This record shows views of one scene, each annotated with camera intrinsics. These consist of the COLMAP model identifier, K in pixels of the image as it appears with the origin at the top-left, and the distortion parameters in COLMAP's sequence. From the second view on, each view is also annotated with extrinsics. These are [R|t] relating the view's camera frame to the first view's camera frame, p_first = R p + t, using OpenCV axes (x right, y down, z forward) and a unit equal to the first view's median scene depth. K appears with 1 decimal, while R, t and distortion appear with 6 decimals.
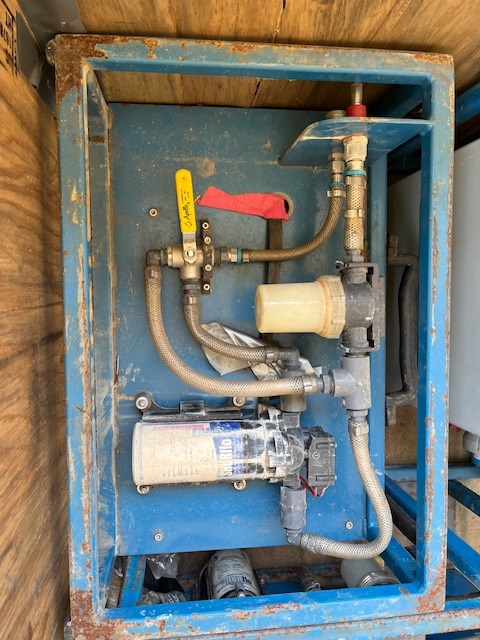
lens RADIAL K [[488.2, 0, 233.9], [0, 488.2, 320.7], [0, 0, 1]] dist [0.034094, -0.056790]
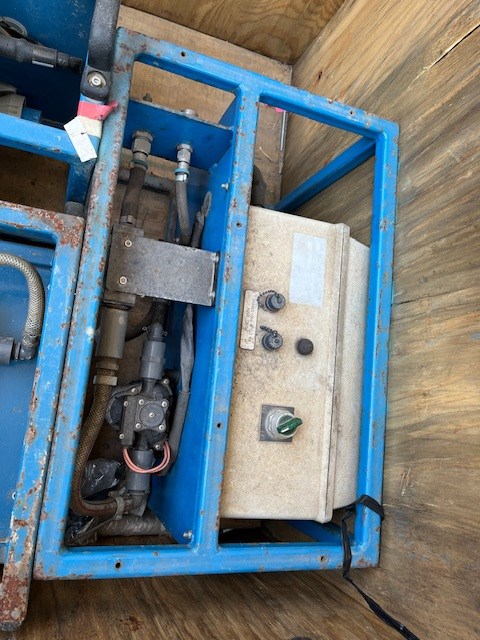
lens RADIAL K [[488.2, 0, 240.8], [0, 488.2, 319.2], [0, 0, 1]] dist [0.034094, -0.056790]
pose [[0.145607, -0.987786, 0.055482, 0.230351], [0.943219, 0.155524, 0.293514, 0.644220], [-0.298557, 0.009594, 0.954343, -0.013544]]
